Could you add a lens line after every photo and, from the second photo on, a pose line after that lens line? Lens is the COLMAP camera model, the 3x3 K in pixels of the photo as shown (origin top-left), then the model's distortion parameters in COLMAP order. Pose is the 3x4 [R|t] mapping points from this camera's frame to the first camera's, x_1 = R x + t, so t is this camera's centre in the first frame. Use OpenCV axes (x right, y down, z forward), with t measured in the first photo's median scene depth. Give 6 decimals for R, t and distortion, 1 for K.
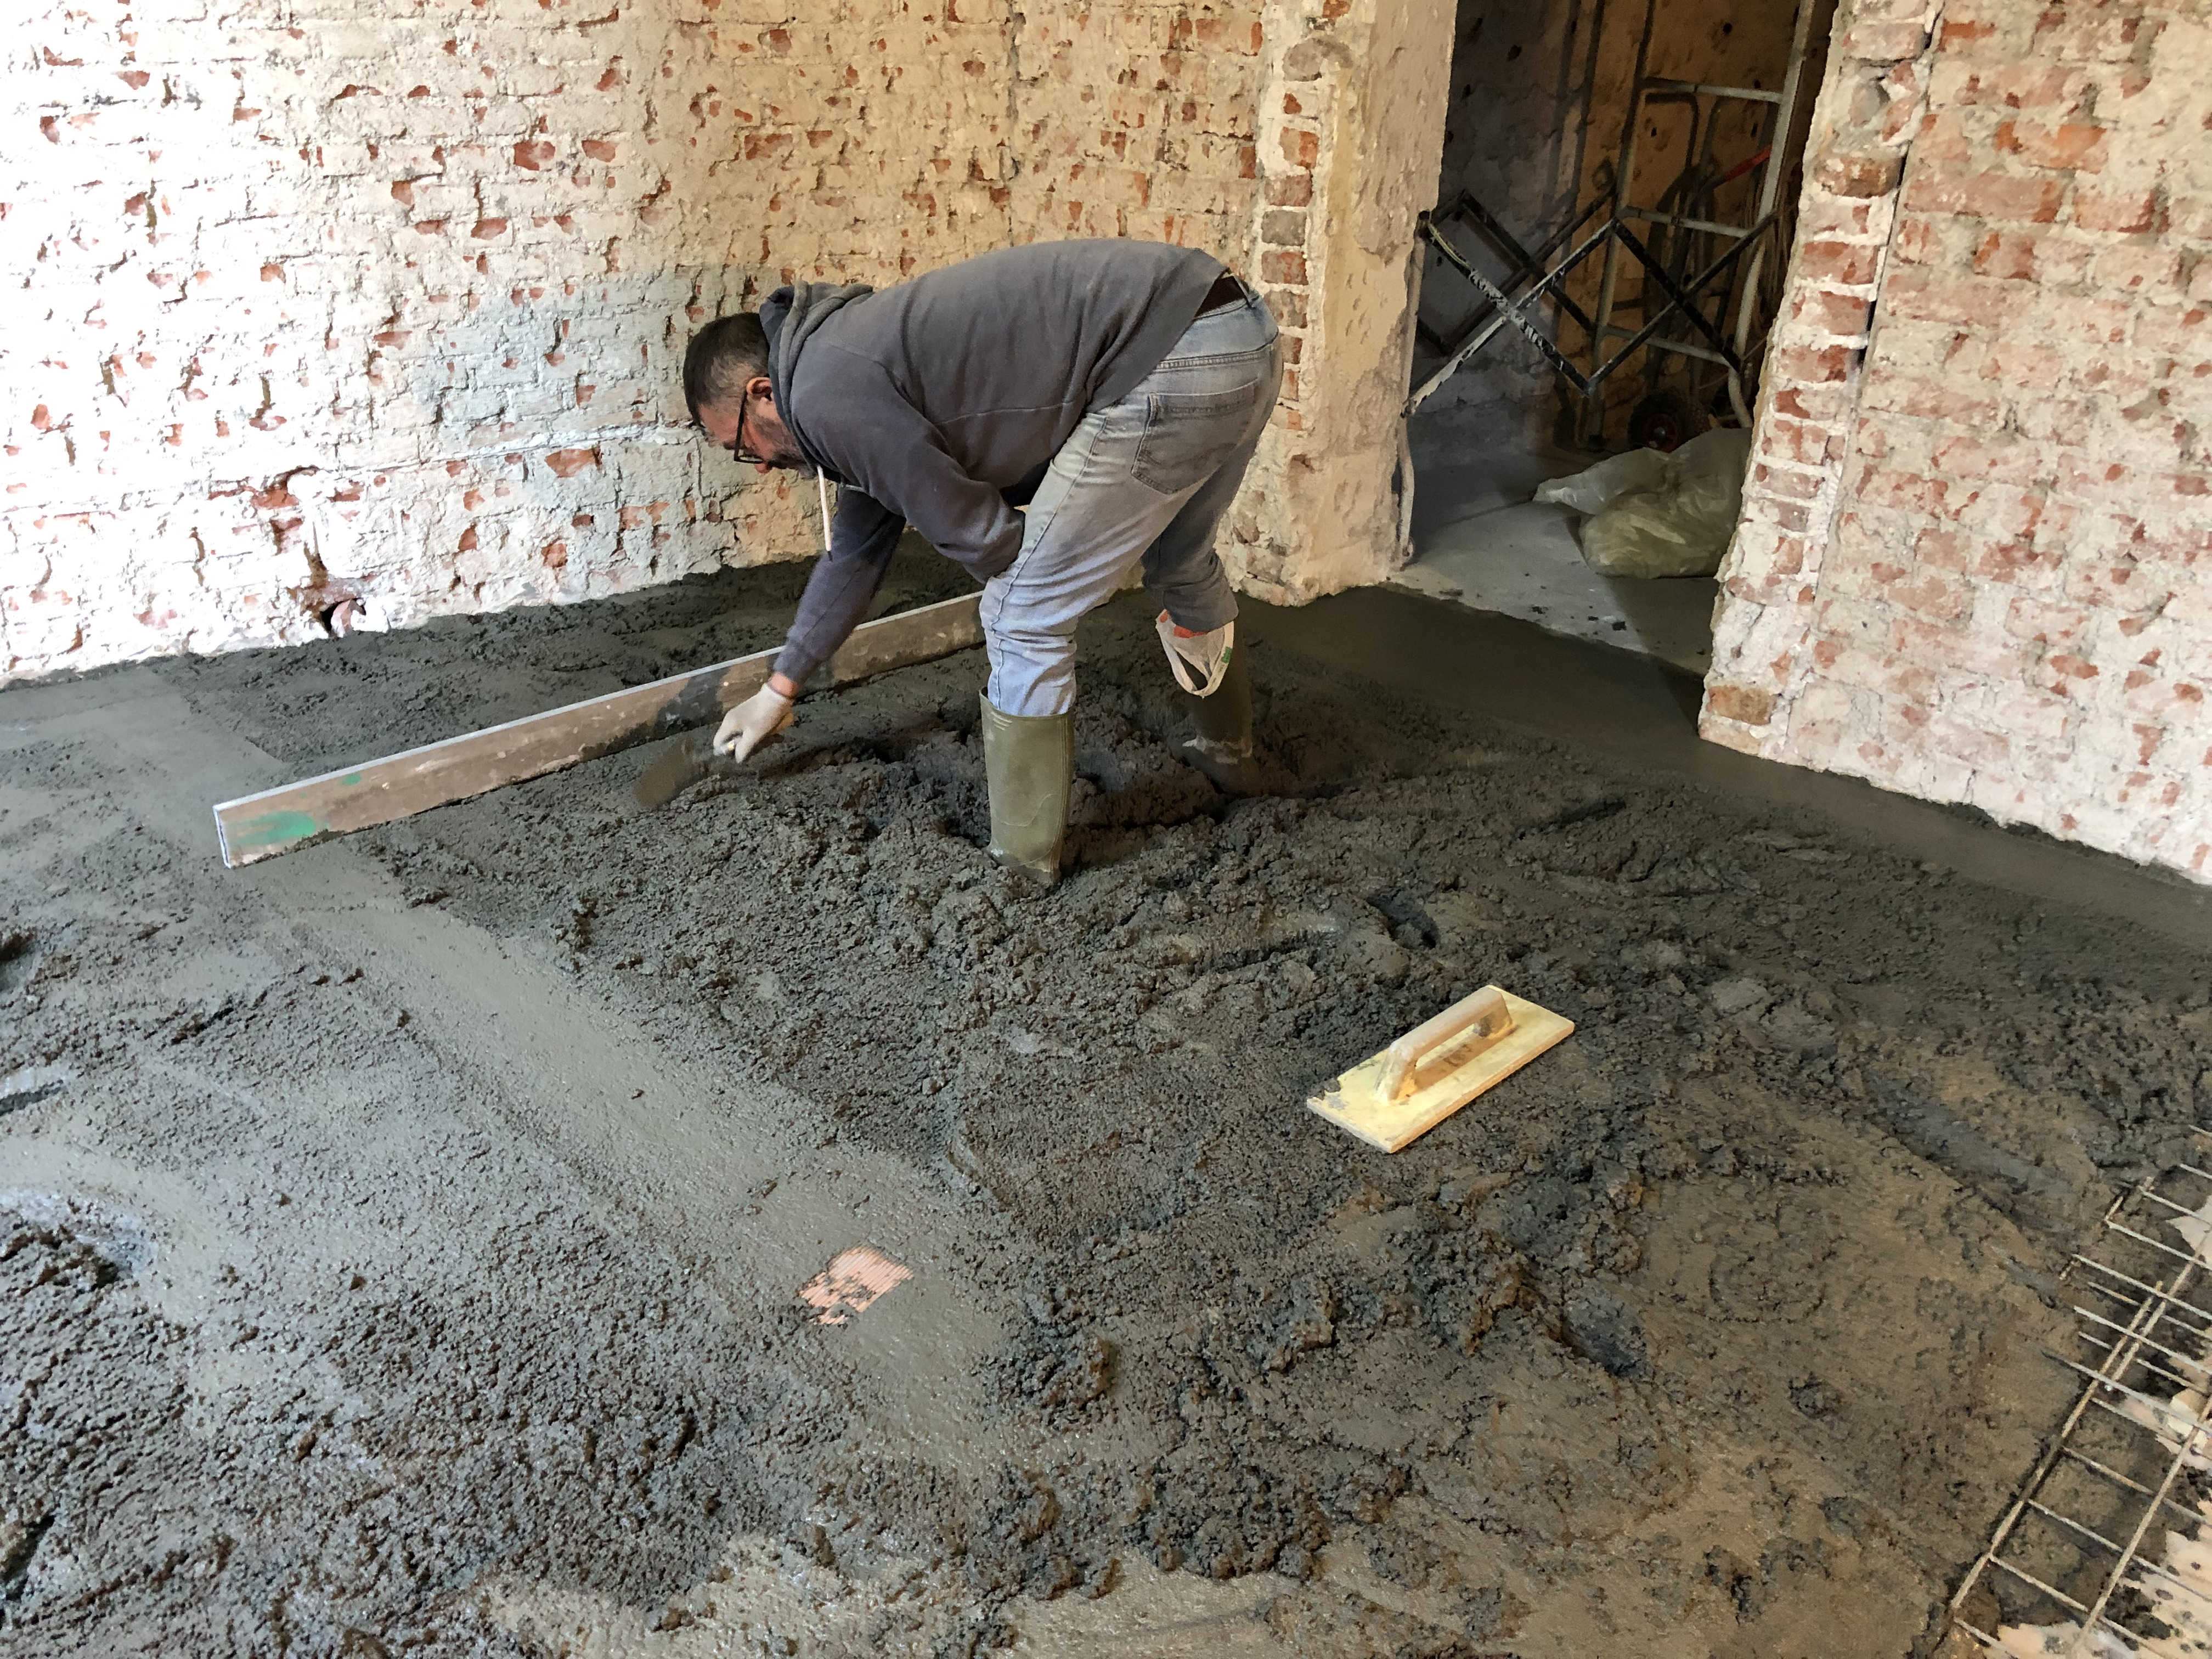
lens RADIAL K [[1825.3, 0, 1121.8], [0, 1825.3, 816.2], [0, 0, 1]] dist [0.031309, -0.024365]
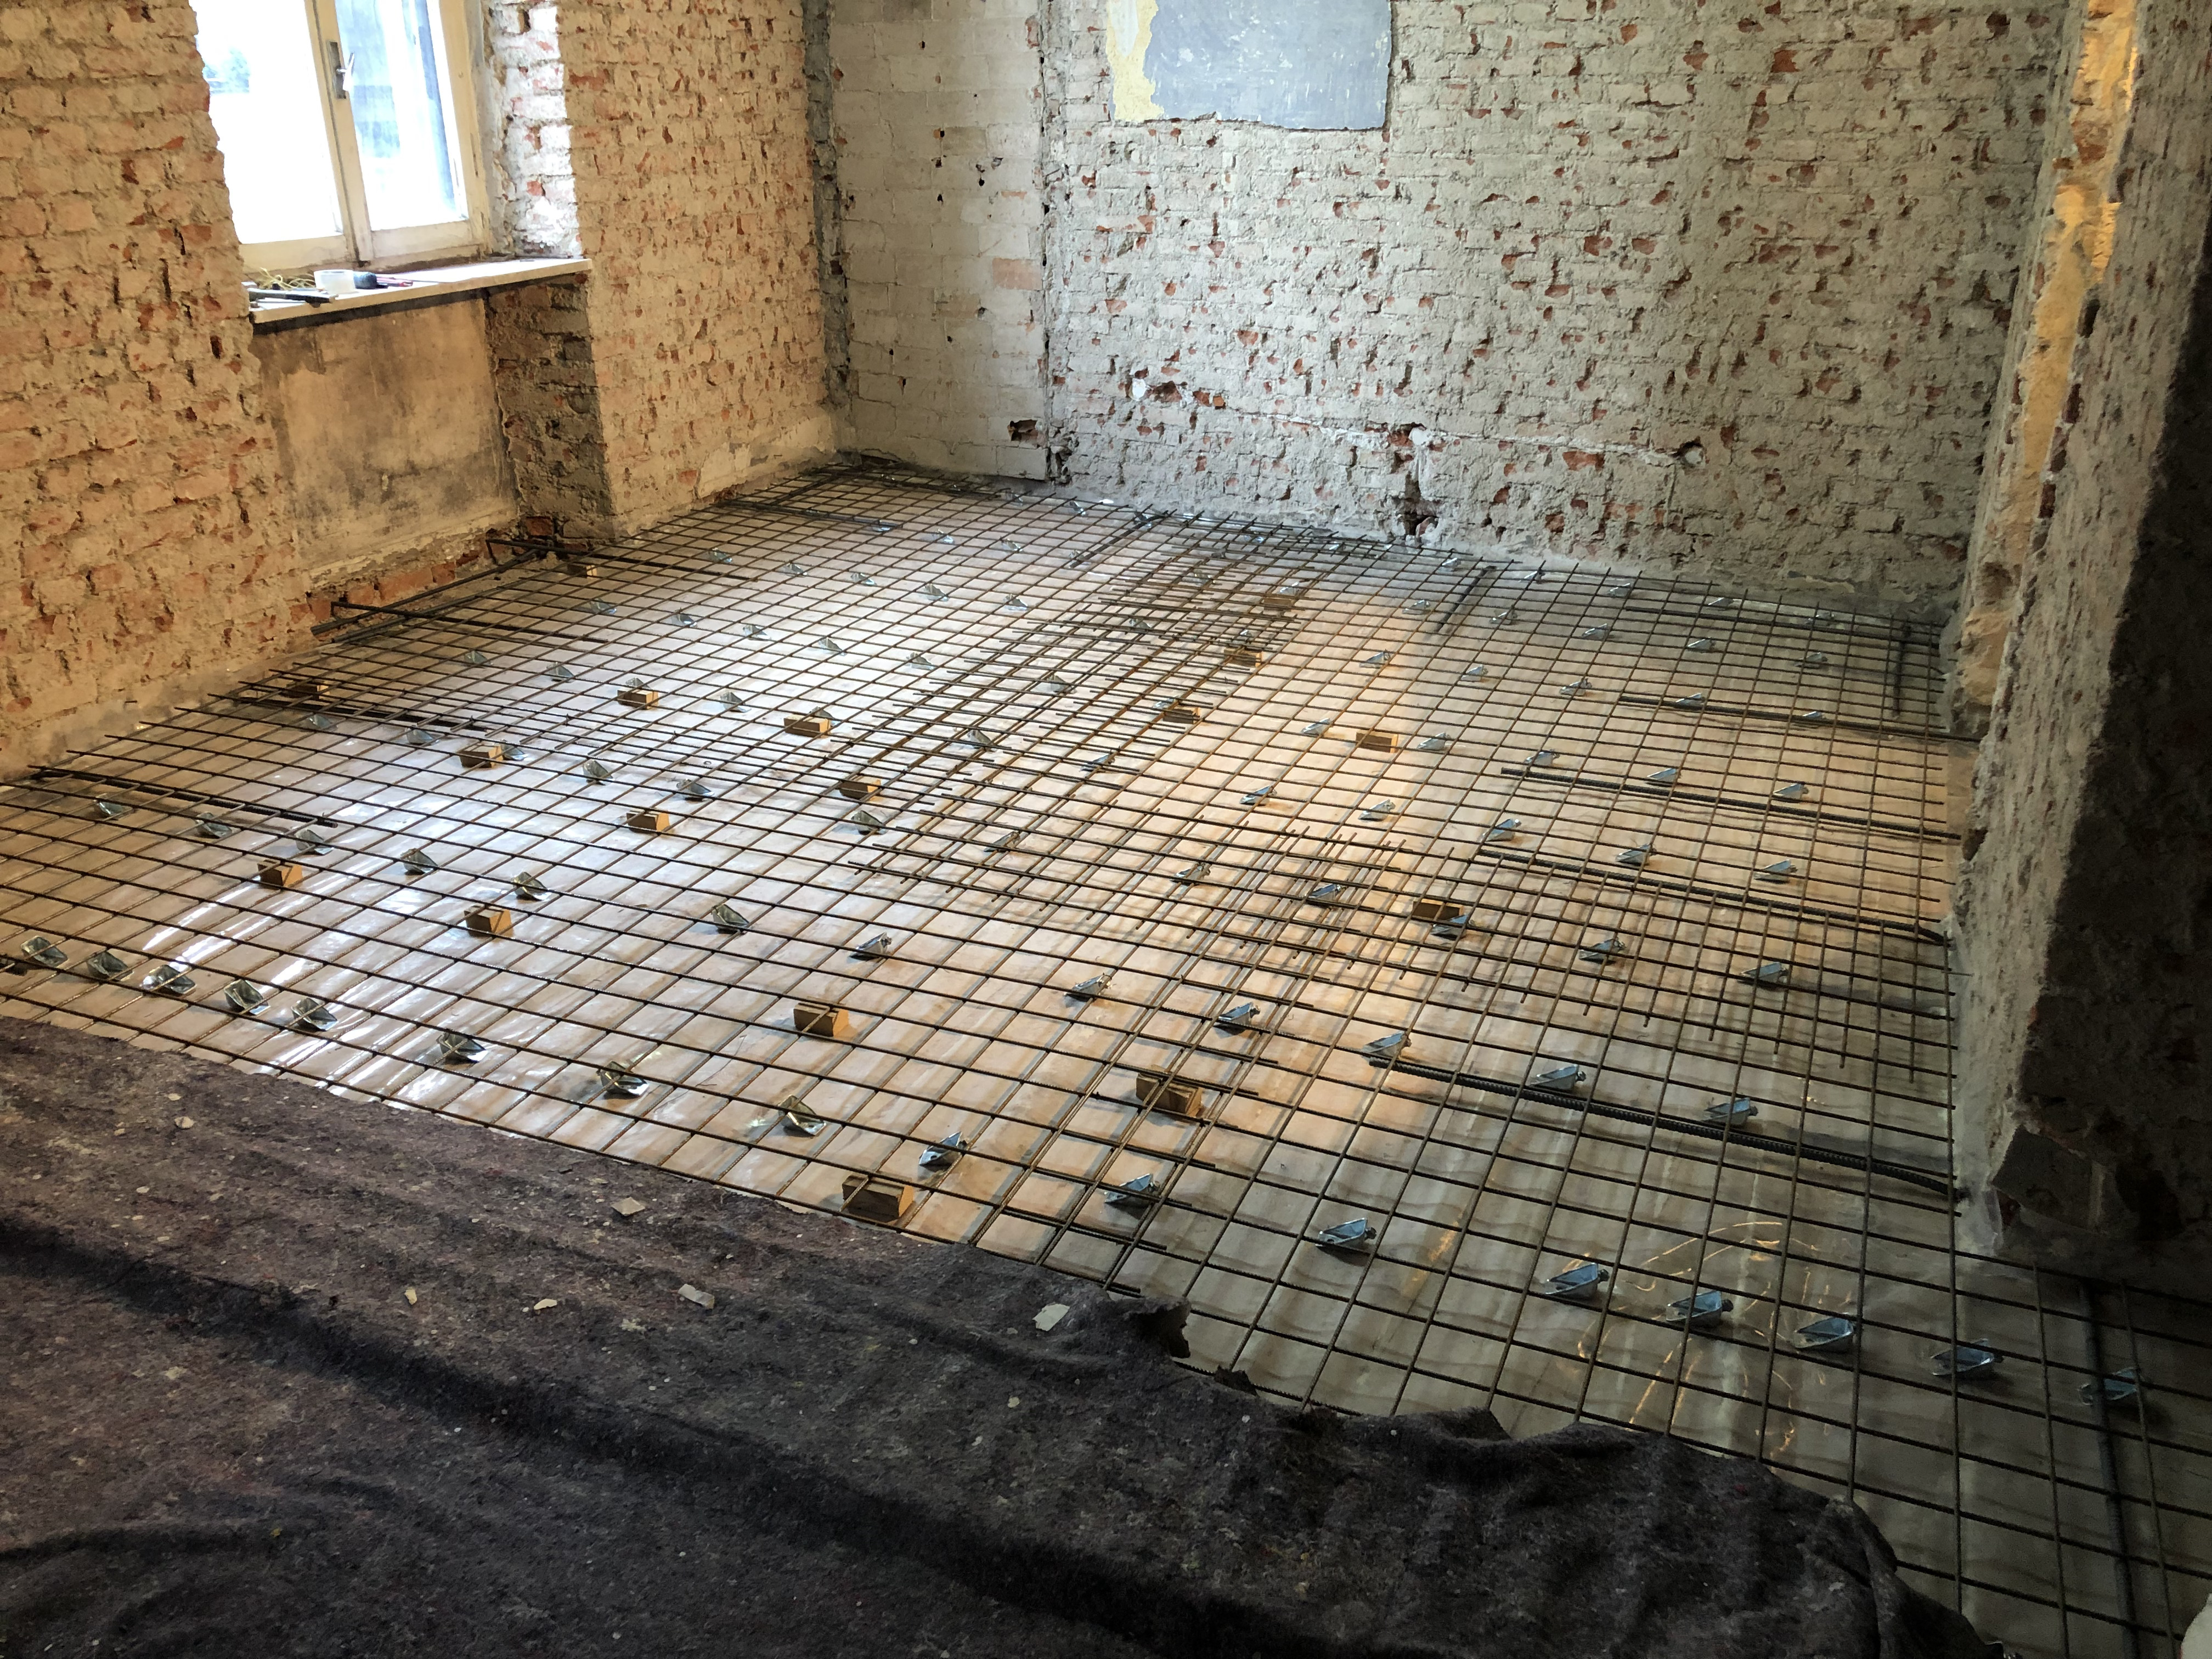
lens RADIAL K [[1825.3, 0, 1109.0], [0, 1825.3, 825.2], [0, 0, 1]] dist [0.031309, -0.024365]
pose [[0.354200, 0.330679, -0.874753, 0.964800], [-0.394703, 0.900859, 0.180727, -0.055320], [0.847793, 0.281254, 0.449604, 0.145432]]
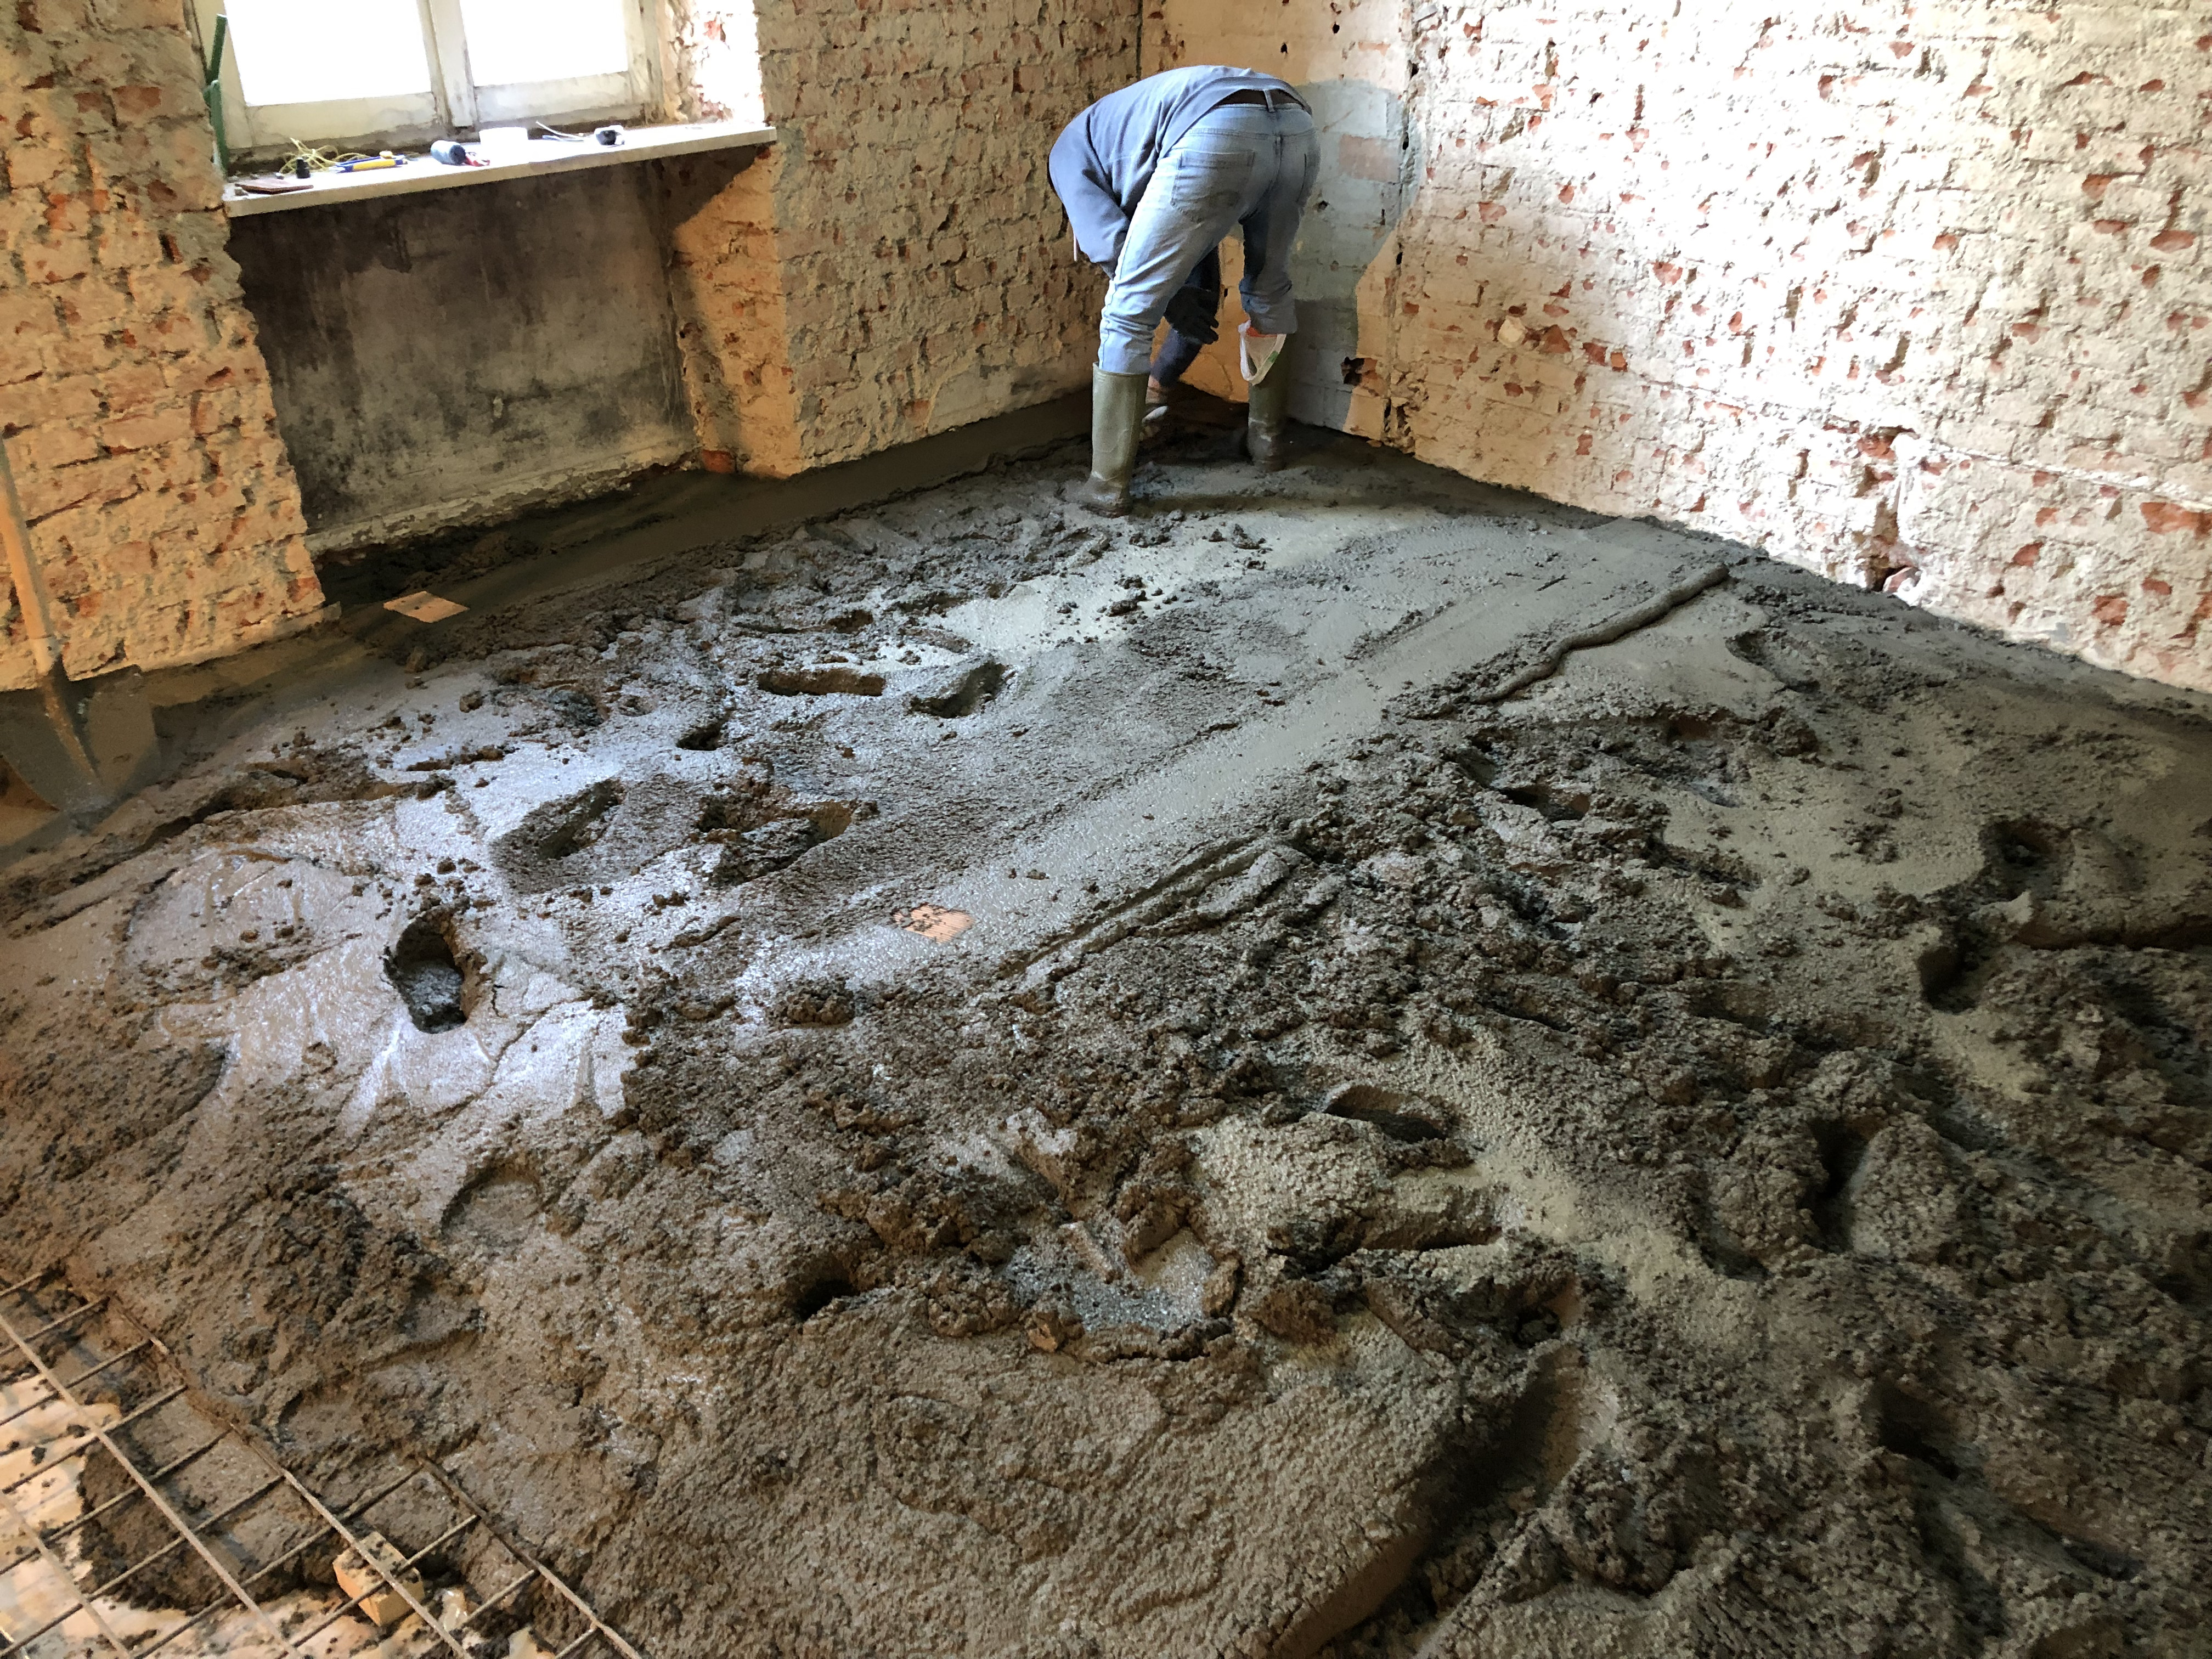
lens RADIAL K [[1825.3, 0, 1095.9], [0, 1825.3, 818.5], [0, 0, 1]] dist [0.031309, -0.024365]
pose [[0.043009, 0.434393, -0.899696, 0.566090], [-0.427573, 0.821896, 0.376389, -0.200529], [0.902957, 0.368498, 0.221083, 0.425594]]
